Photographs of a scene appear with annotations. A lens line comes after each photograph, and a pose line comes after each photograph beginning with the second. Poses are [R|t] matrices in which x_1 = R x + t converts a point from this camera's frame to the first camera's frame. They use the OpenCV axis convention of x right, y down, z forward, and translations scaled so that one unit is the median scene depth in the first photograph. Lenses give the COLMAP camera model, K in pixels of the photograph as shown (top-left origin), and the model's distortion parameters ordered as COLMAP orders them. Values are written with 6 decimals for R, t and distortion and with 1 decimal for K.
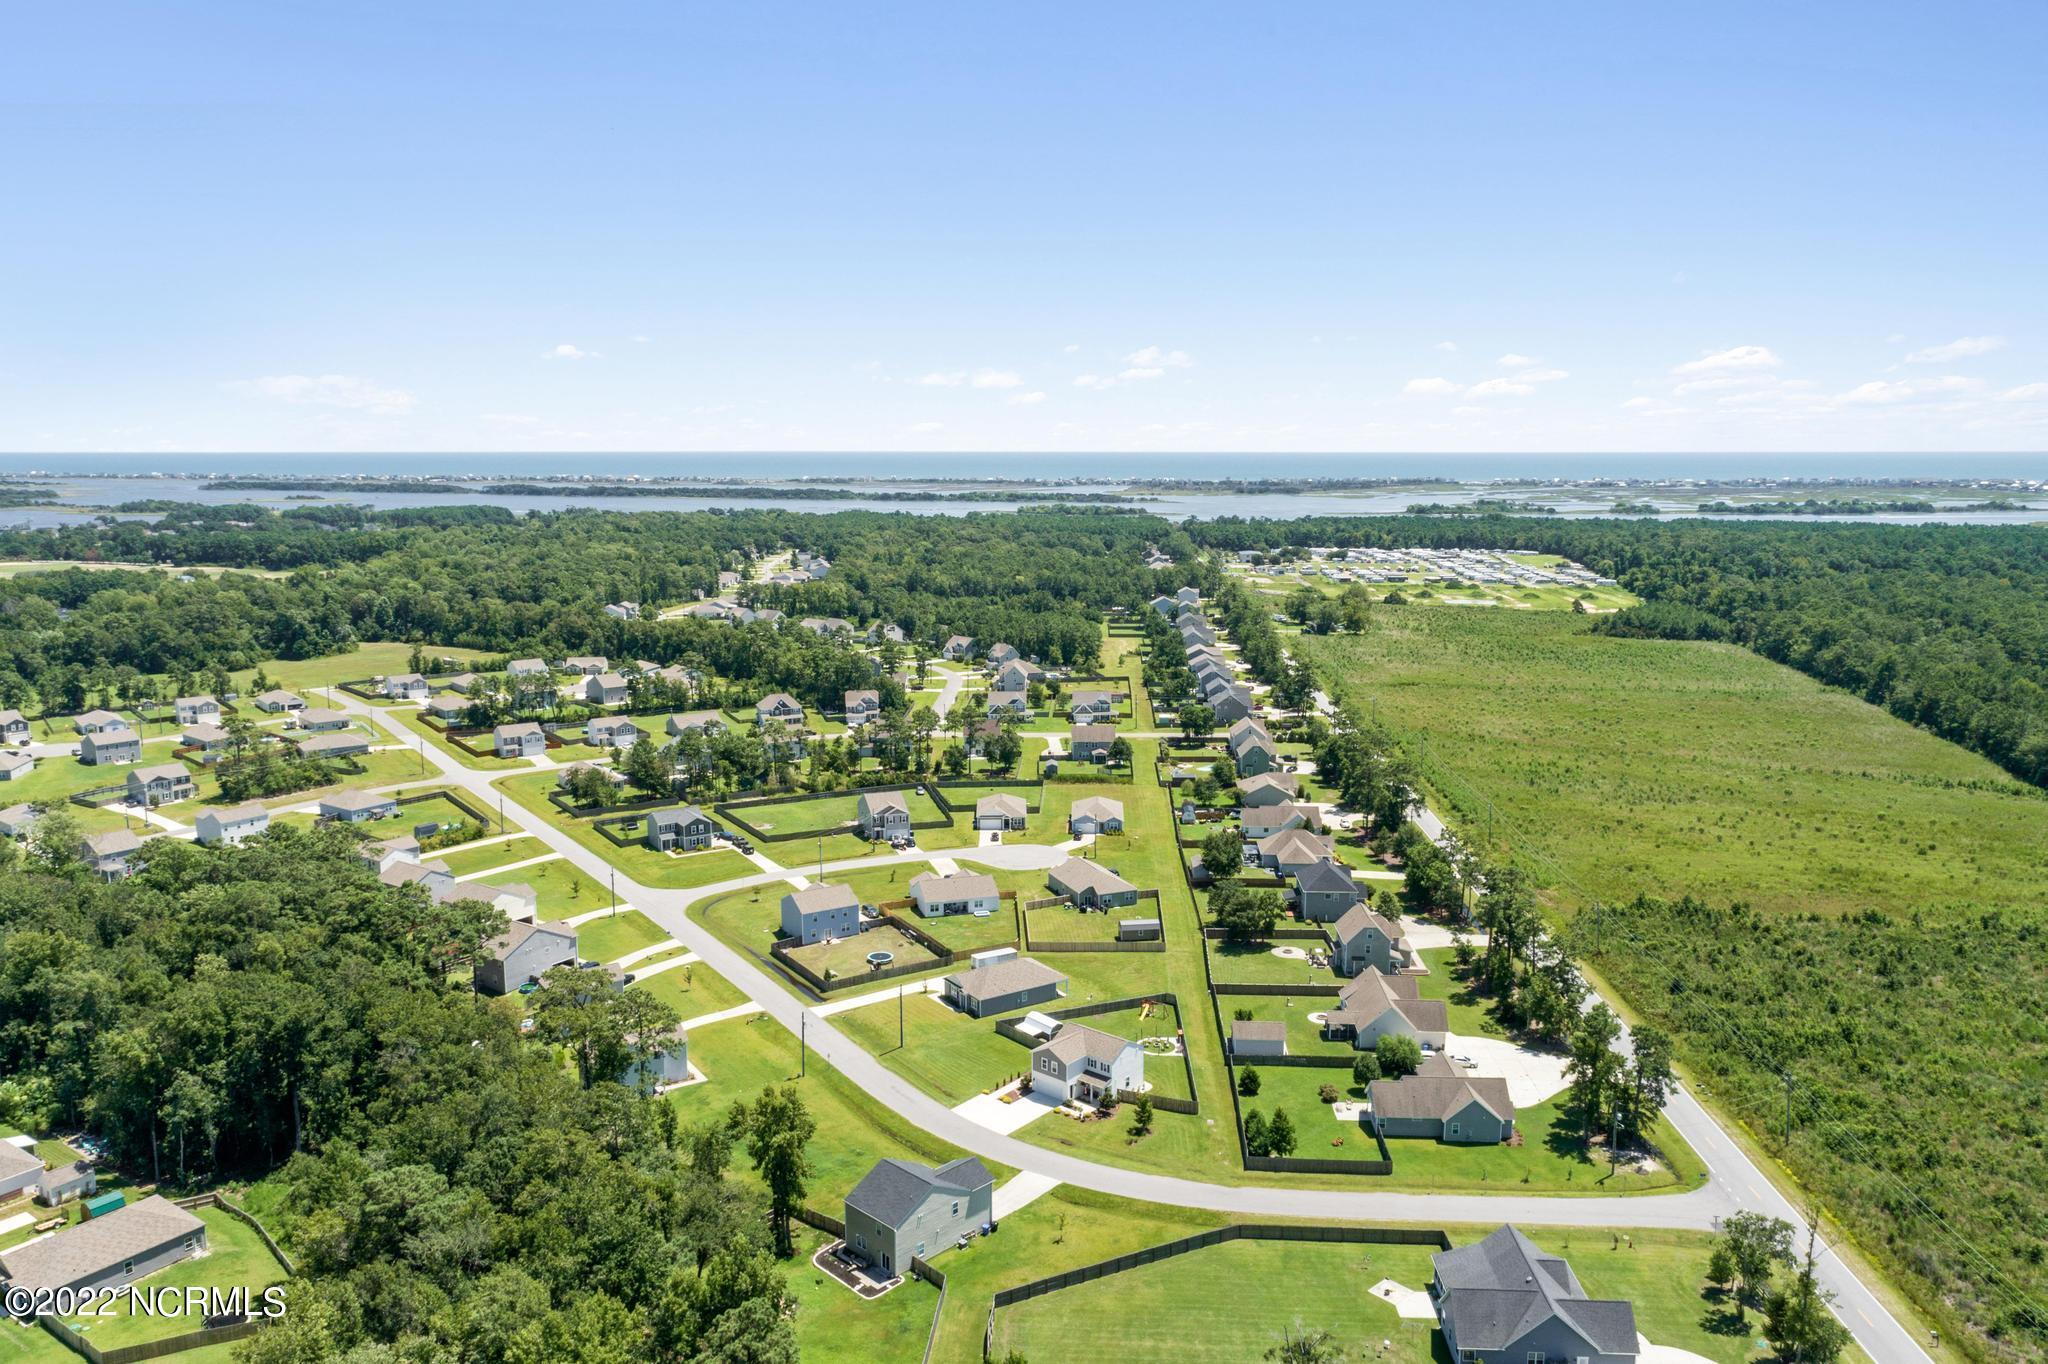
lens RADIAL K [[1429.9, 0, 1045.8], [0, 1429.9, 722.3], [0, 0, 1]] dist [-0.002304, 0.005431]
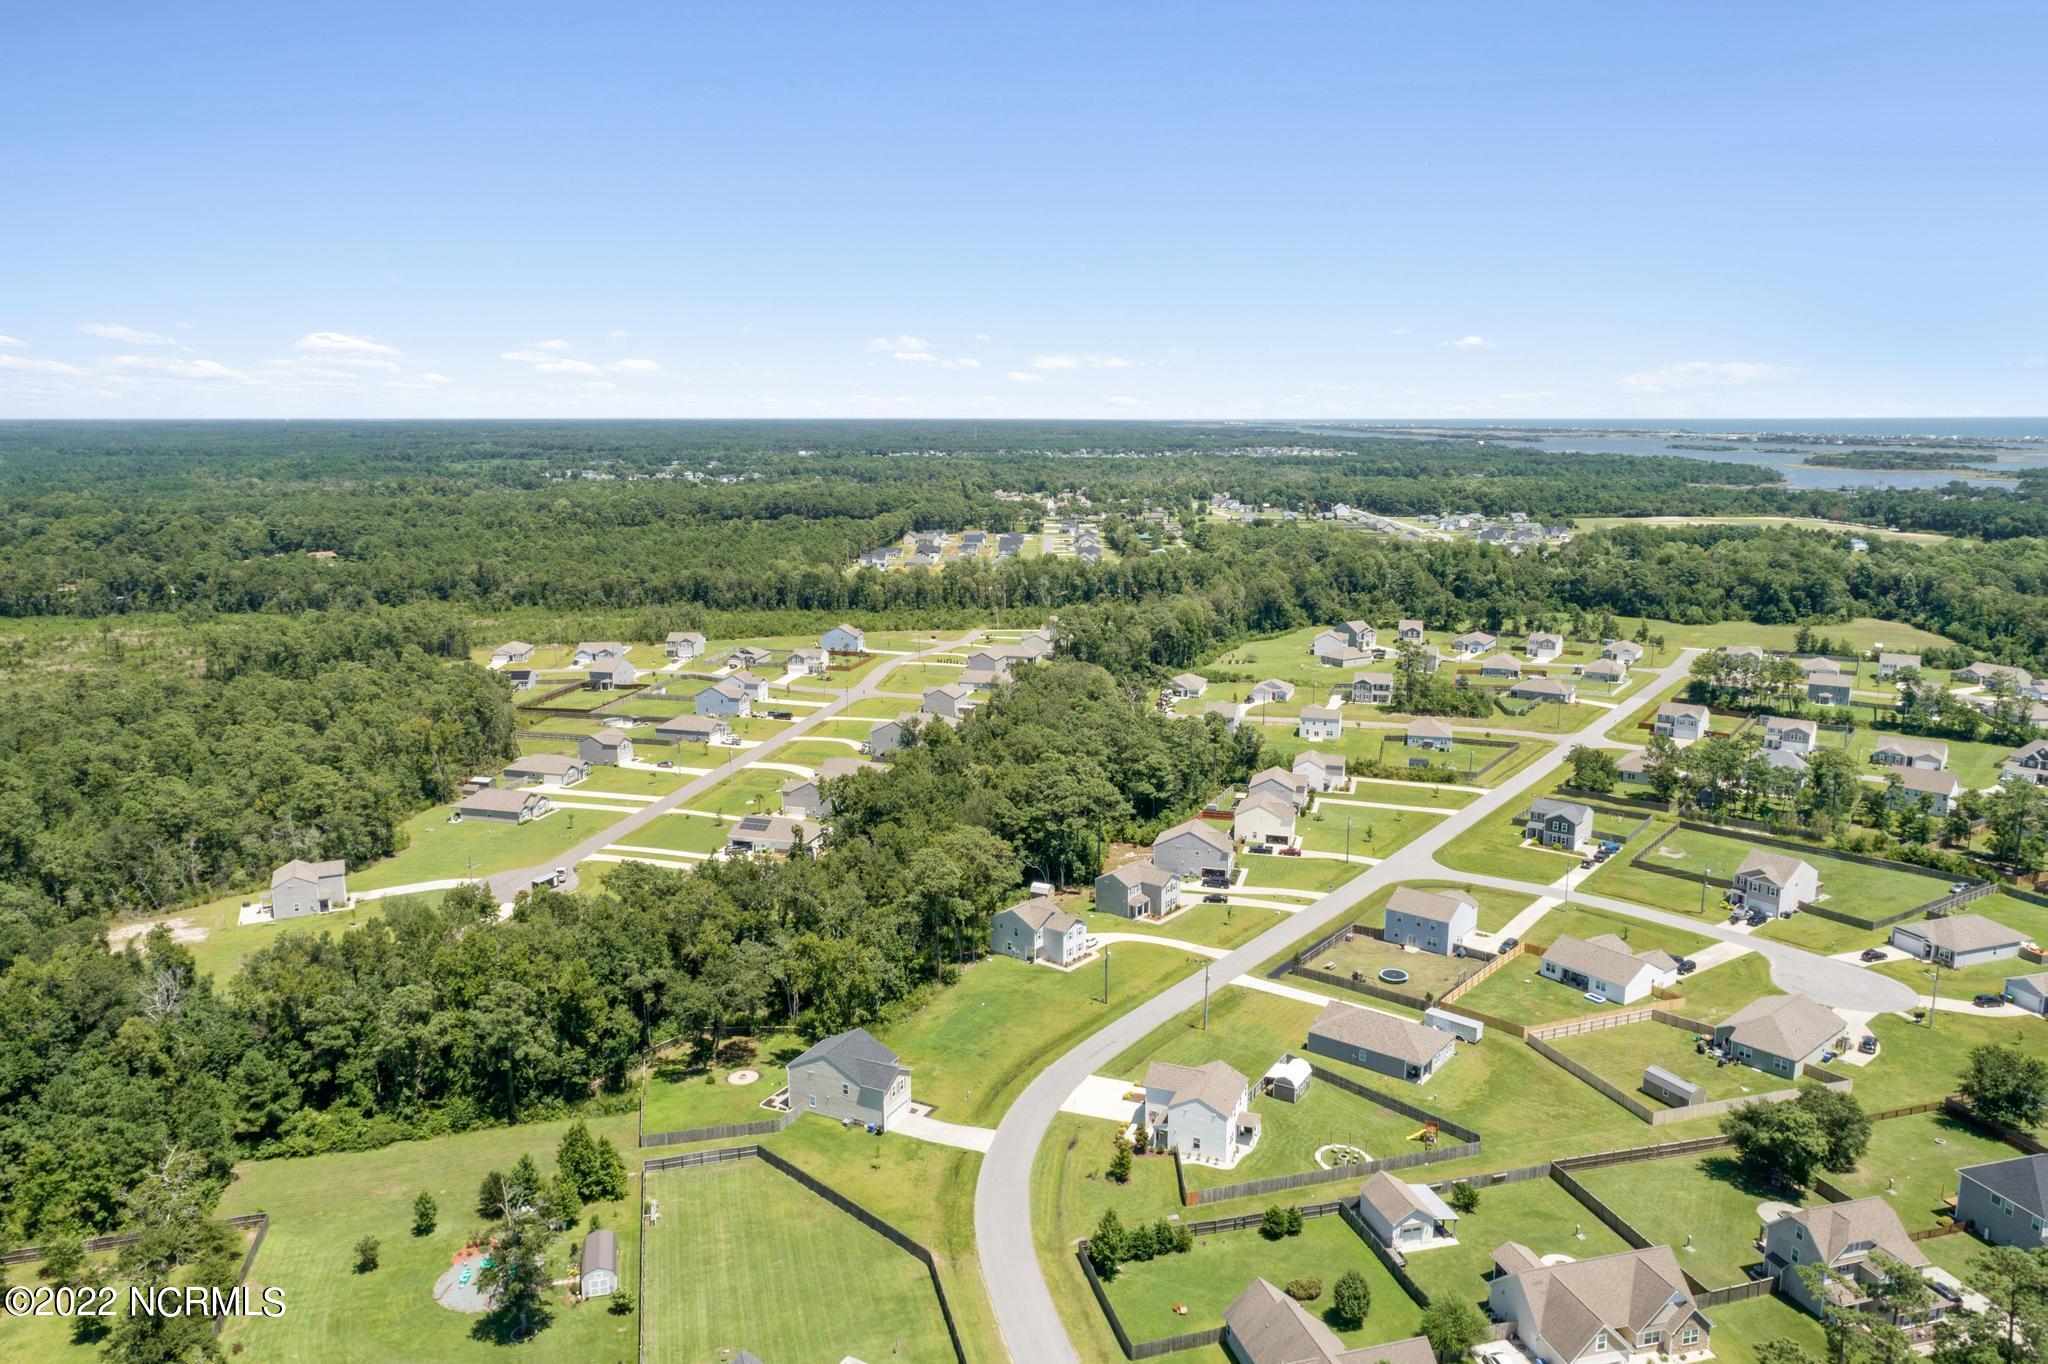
lens RADIAL K [[1417.1, 0, 1018.6], [0, 1417.1, 671.3], [0, 0, 1]] dist [0.000910, 0.001605]
pose [[0.302937, 0.167598, -0.938158, 0.370415], [-0.177035, 0.977177, 0.117403, -0.051583], [0.936423, 0.130521, 0.325694, 0.276397]]
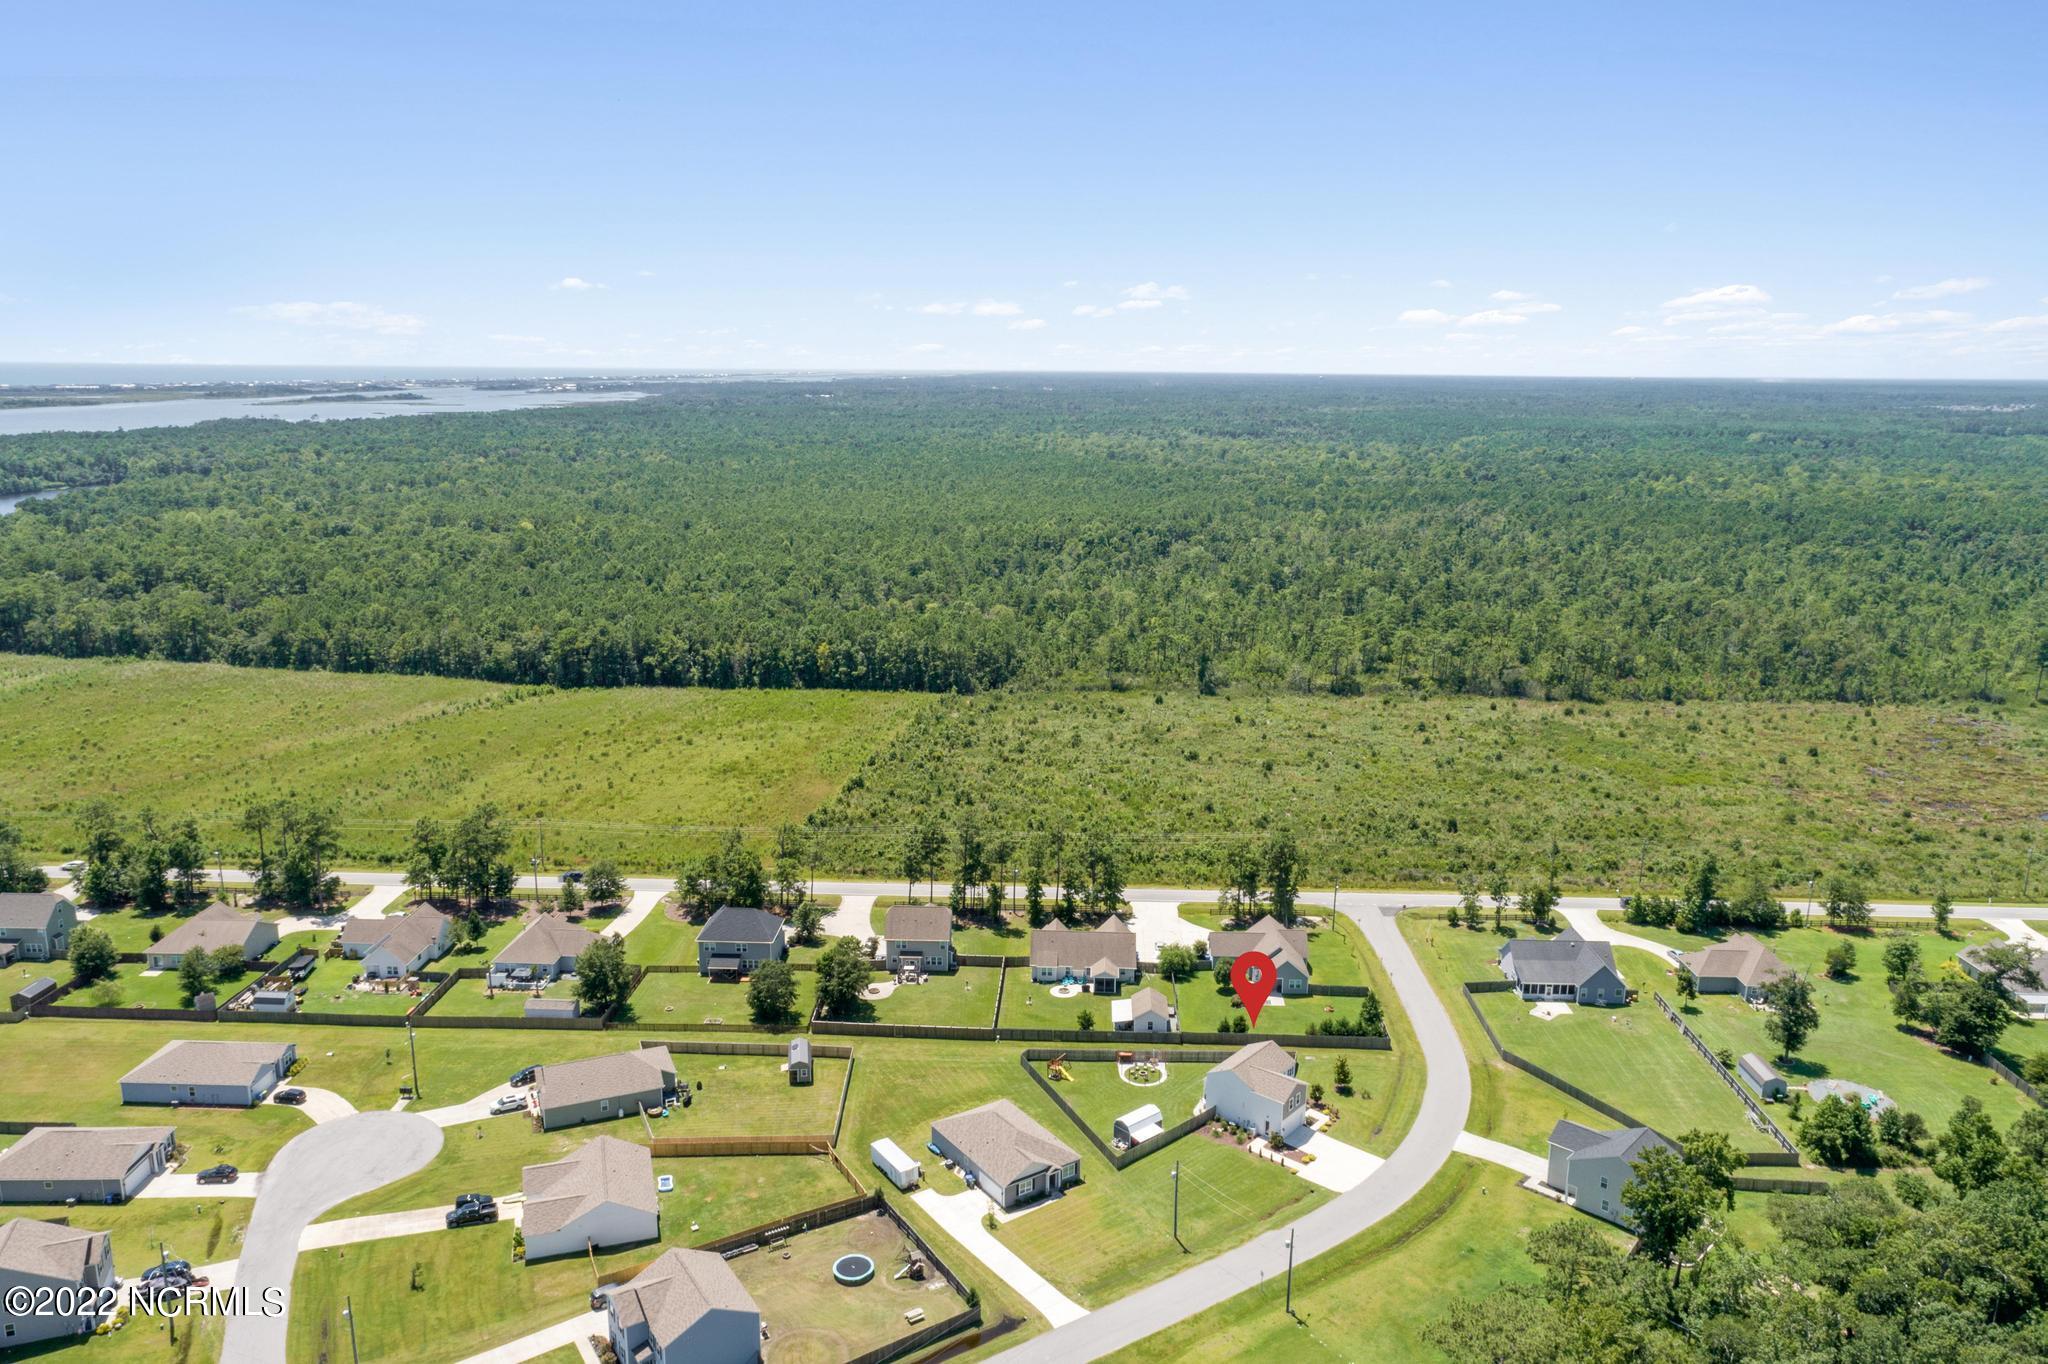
lens RADIAL K [[1417.1, 0, 1018.6], [0, 1417.1, 671.3], [0, 0, 1]] dist [0.000910, 0.001605]
pose [[-0.009789, -0.206793, 0.978336, -0.399326], [0.177289, 0.962524, 0.205224, -0.120017], [-0.984110, 0.175457, 0.027240, 0.519507]]
